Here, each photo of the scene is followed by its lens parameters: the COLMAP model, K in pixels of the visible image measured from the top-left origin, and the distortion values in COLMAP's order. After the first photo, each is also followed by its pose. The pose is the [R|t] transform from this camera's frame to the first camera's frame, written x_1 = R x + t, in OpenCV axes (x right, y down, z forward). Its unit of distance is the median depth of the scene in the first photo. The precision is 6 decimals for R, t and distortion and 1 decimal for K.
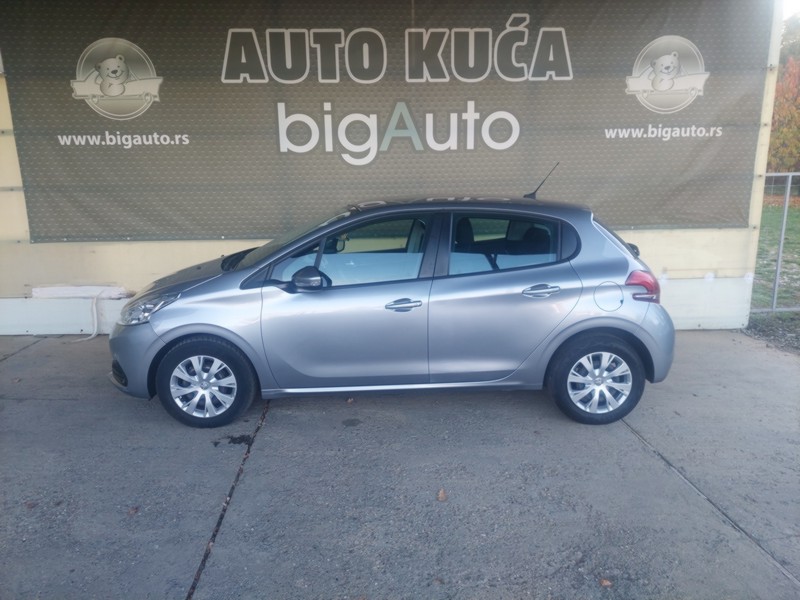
lens RADIAL K [[561.2, 0, 394.7], [0, 561.2, 311.8], [0, 0, 1]] dist [0.042557, -0.029903]
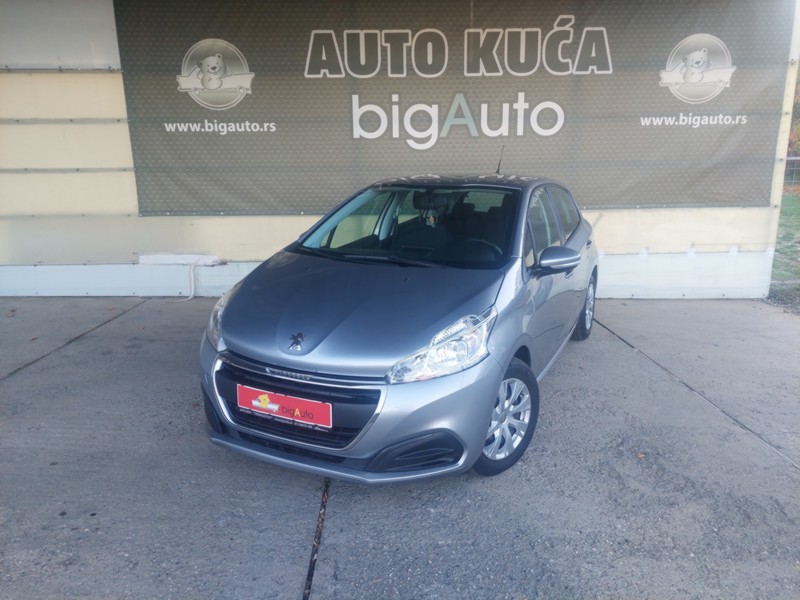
lens RADIAL K [[561.2, 0, 405.6], [0, 561.2, 310.3], [0, 0, 1]] dist [0.042557, -0.029903]
pose [[0.999567, 0.009326, -0.027899, -0.063009], [-0.009048, 0.999908, 0.010086, 0.055942], [0.027990, -0.009829, 0.999560, -0.148709]]
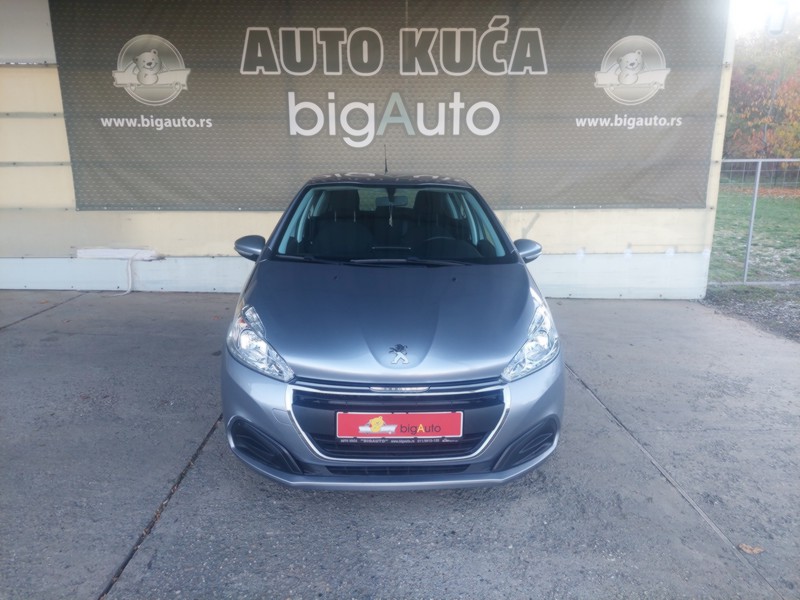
lens RADIAL K [[561.2, 0, 402.2], [0, 561.2, 309.4], [0, 0, 1]] dist [0.042557, -0.029903]
pose [[0.999345, 0.020893, -0.029531, 0.069253], [-0.020551, 0.999719, 0.011851, 0.056107], [0.029770, -0.011237, 0.999494, -0.152948]]
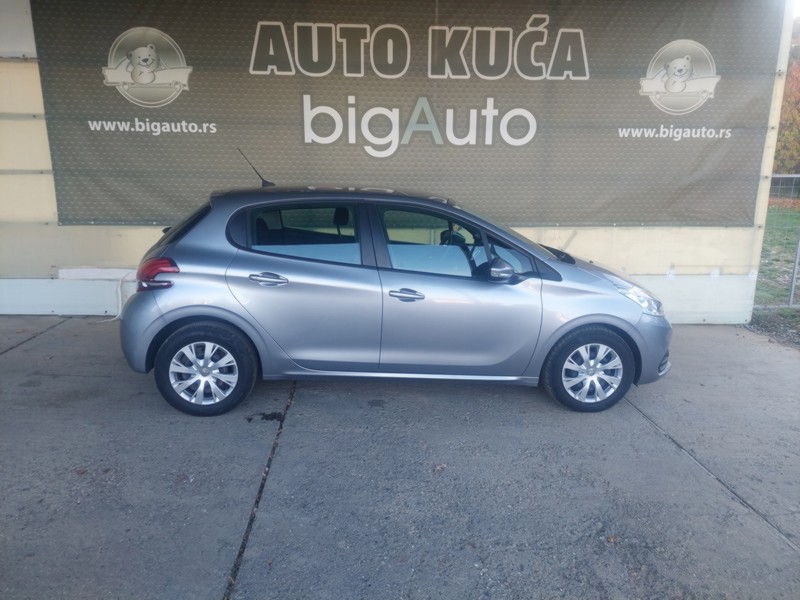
lens RADIAL K [[561.2, 0, 400.7], [0, 561.2, 305.4], [0, 0, 1]] dist [0.042557, -0.029903]
pose [[0.999689, 0.021820, 0.012074, -0.034048], [-0.021831, 0.999761, 0.000814, 0.009343], [-0.012053, -0.001077, 0.999927, -0.031755]]
